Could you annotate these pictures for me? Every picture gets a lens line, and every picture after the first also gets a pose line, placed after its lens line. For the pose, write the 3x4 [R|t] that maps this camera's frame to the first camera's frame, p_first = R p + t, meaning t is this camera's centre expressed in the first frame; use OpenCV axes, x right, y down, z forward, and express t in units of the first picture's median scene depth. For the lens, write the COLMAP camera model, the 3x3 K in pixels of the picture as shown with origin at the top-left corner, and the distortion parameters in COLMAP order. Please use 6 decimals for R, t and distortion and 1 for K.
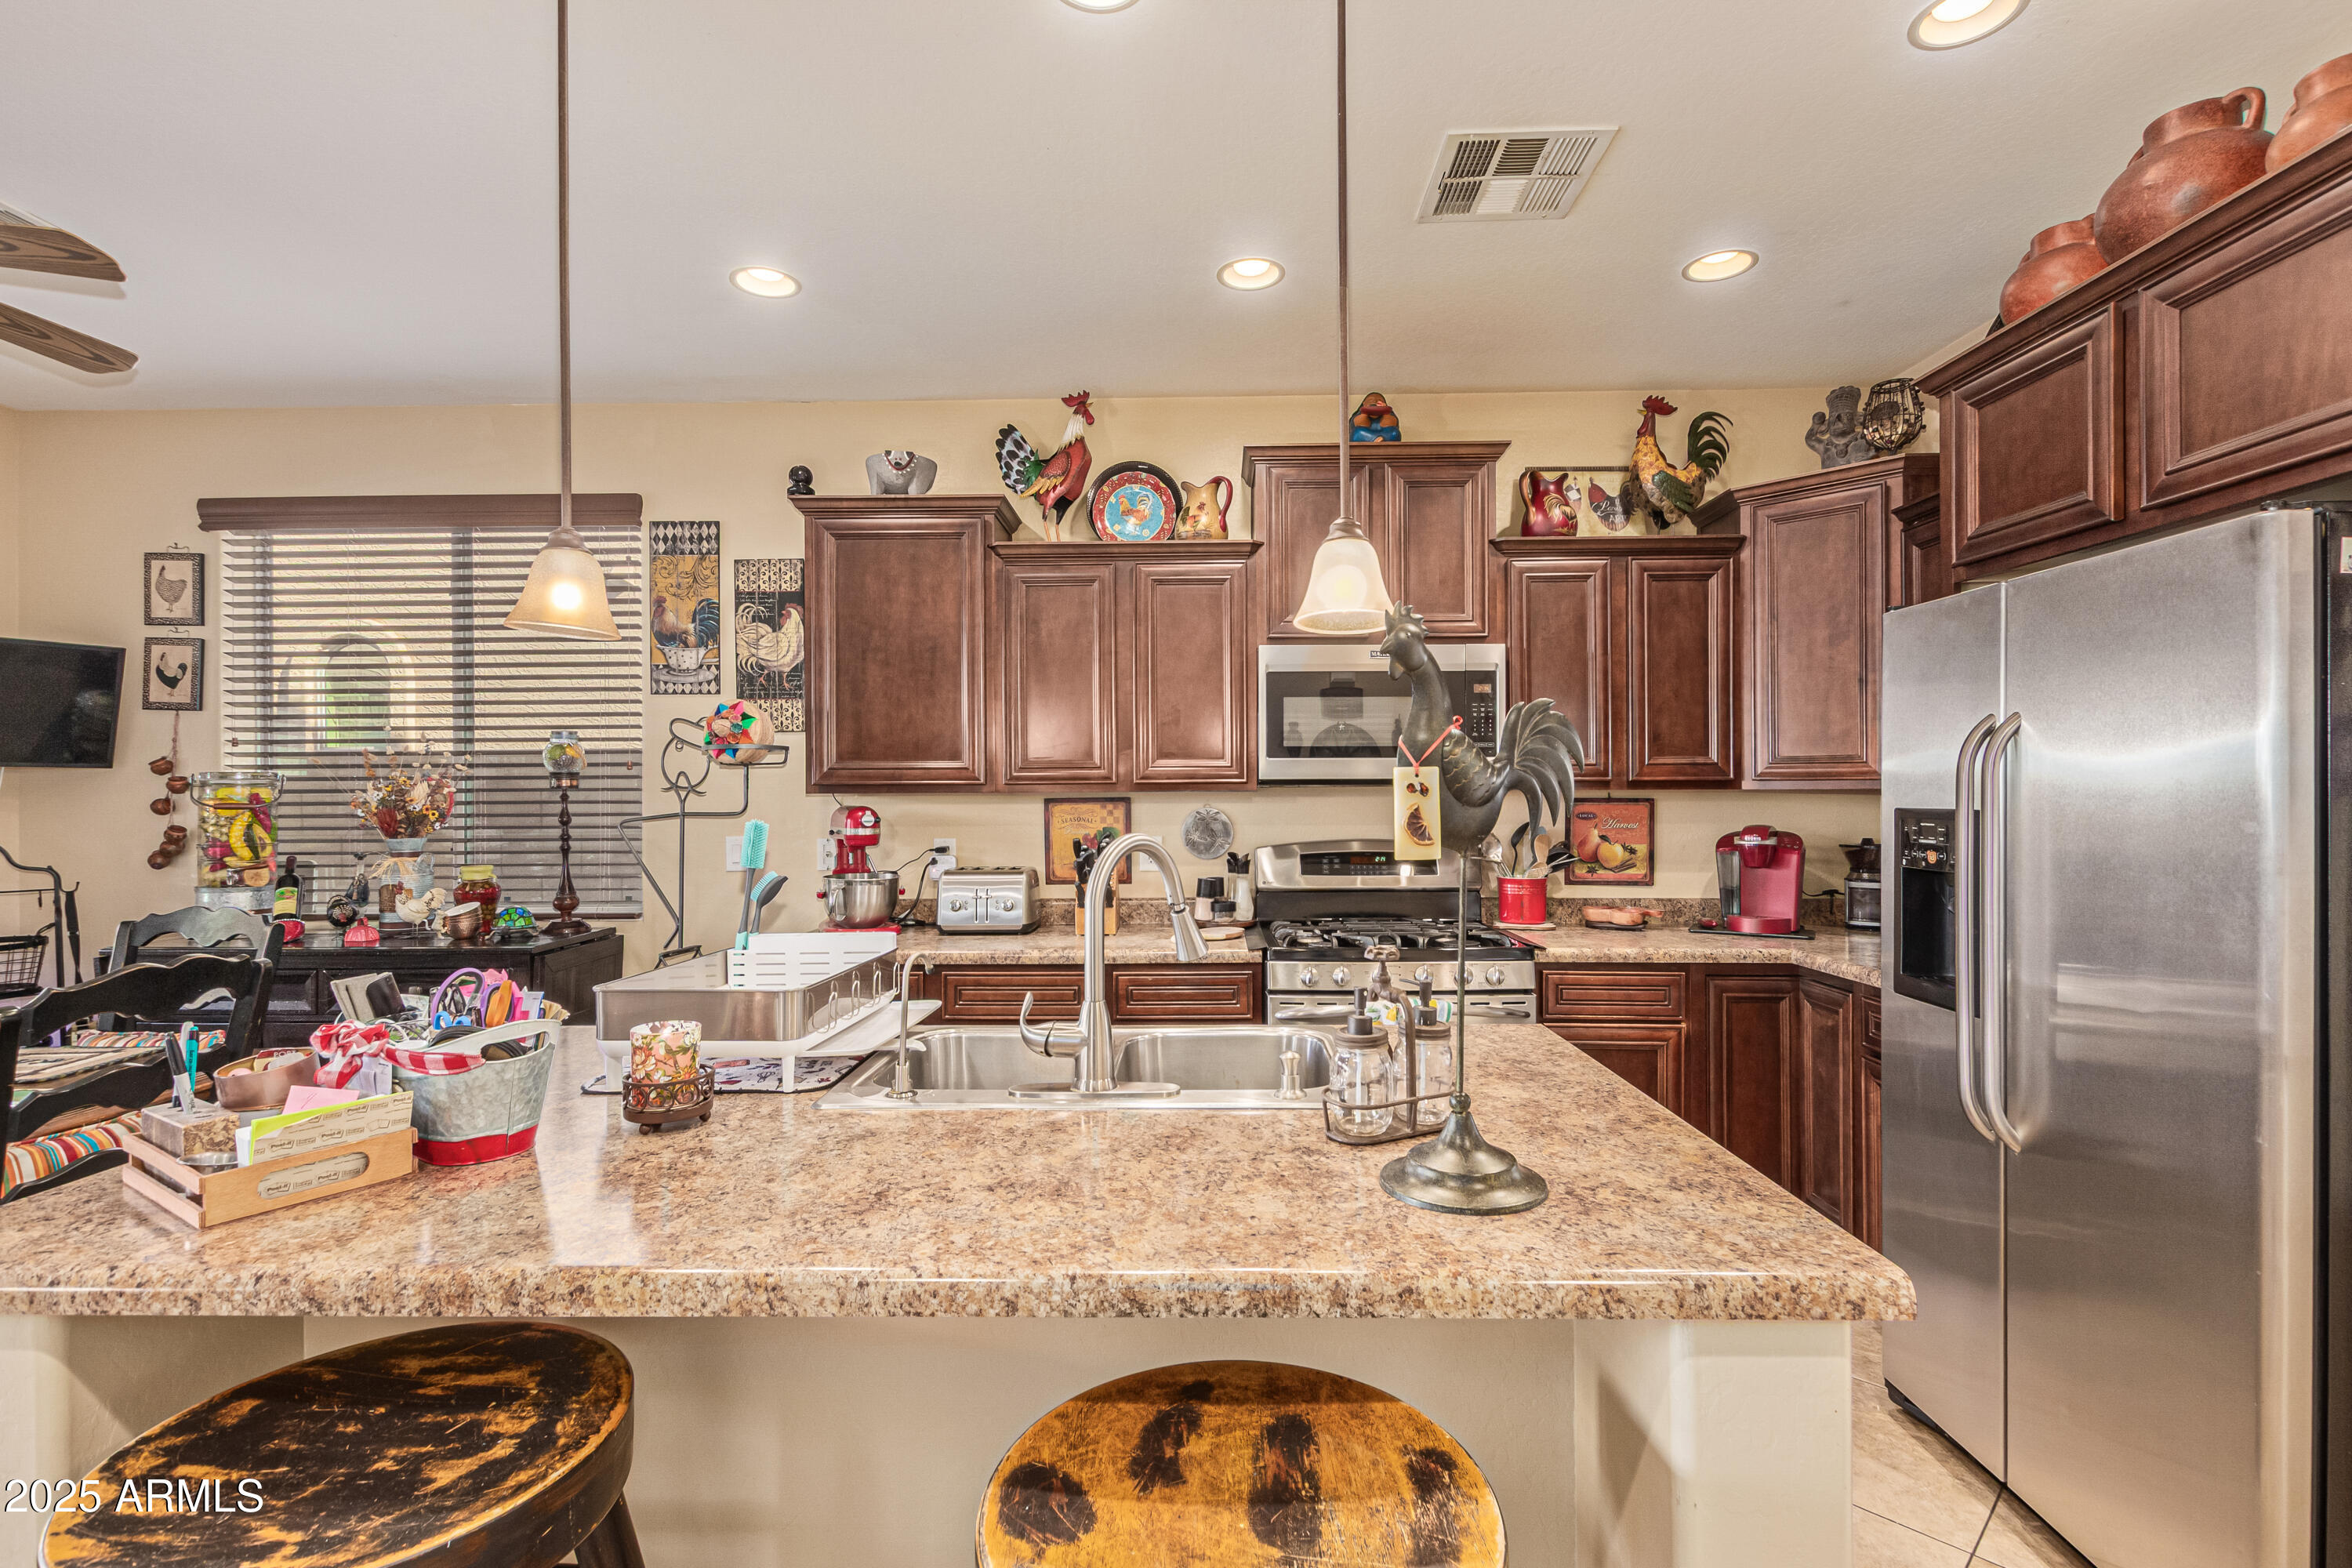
lens RADIAL K [[1085.6, 0, 1180.6], [0, 1085.6, 791.8], [0, 0, 1]] dist [0.007301, -0.000938]
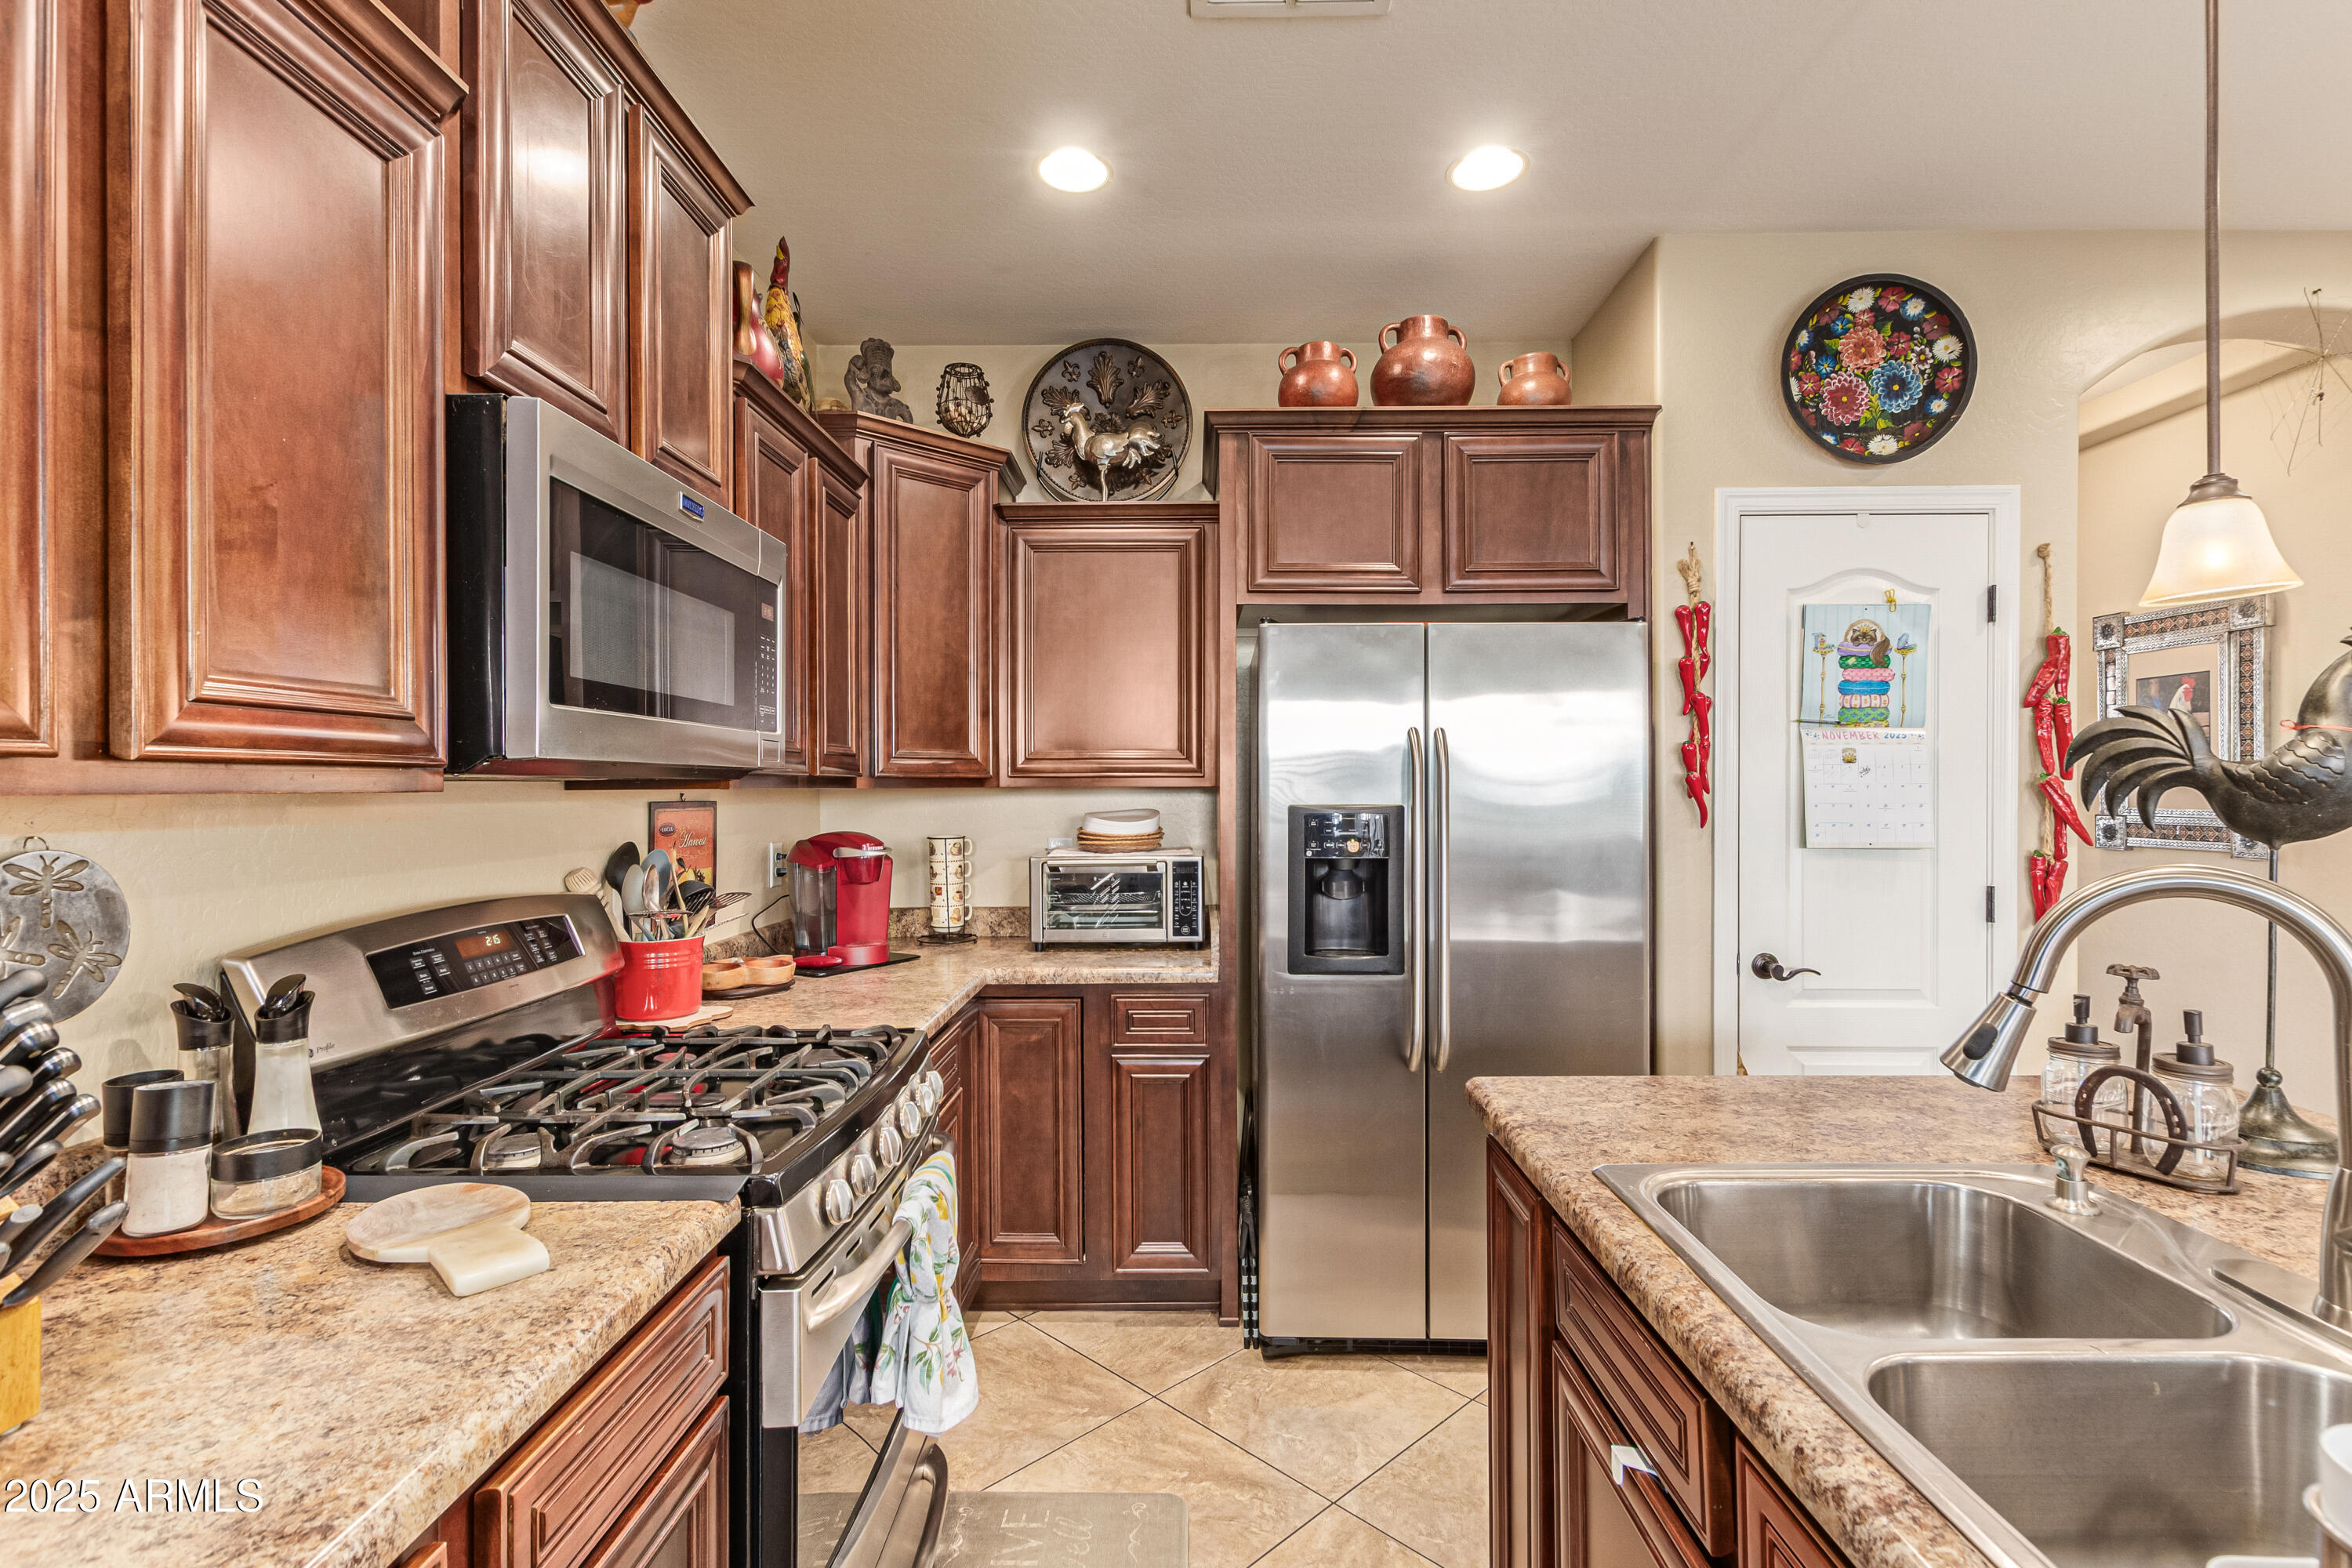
lens RADIAL K [[1093.6, 0, 1175.9], [0, 1093.6, 787.2], [0, 0, 1]] dist [0.005870, 0.000107]
pose [[-0.013037, 0.002328, 0.999912, -0.267376], [0.001870, 0.999996, -0.002304, -0.000239], [-0.999913, 0.001840, -0.013041, 0.700771]]
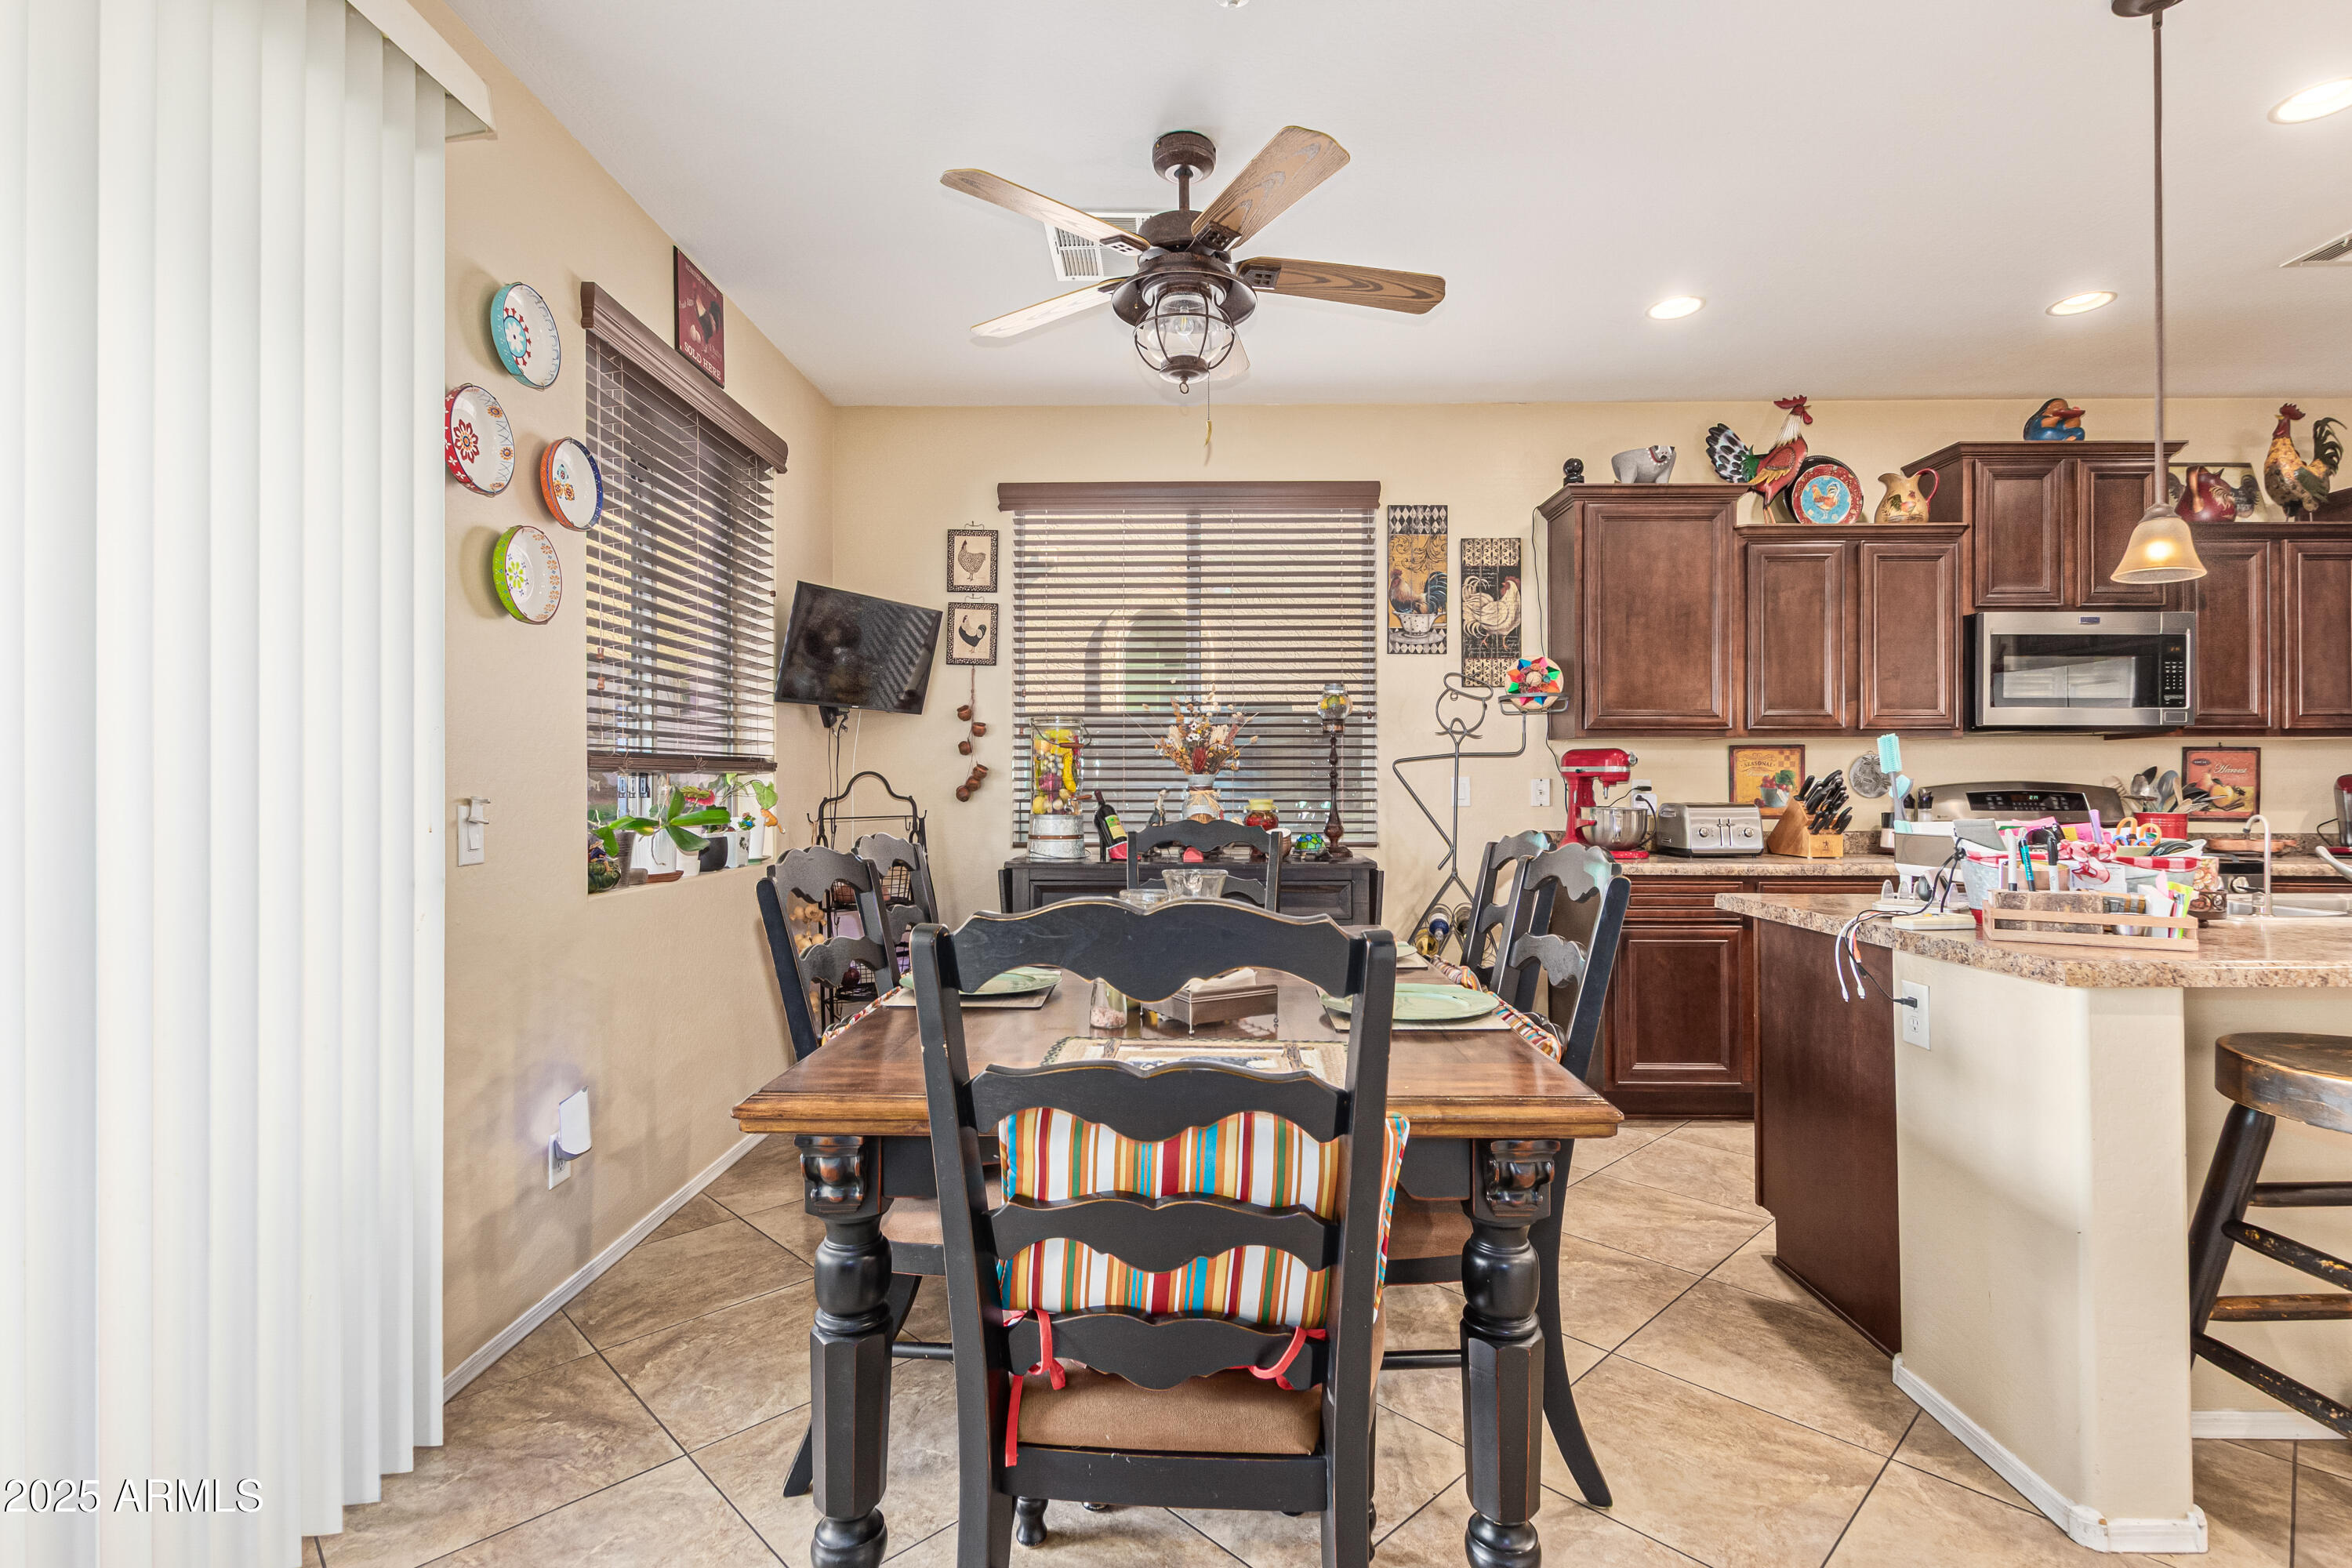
lens RADIAL K [[1085.6, 0, 1180.6], [0, 1085.6, 791.8], [0, 0, 1]] dist [0.007301, -0.000938]
pose [[0.999928, 0.005747, 0.010523, -0.737426], [-0.005793, 0.999974, 0.004297, 0.055425], [-0.010498, -0.004357, 0.999935, -0.163602]]
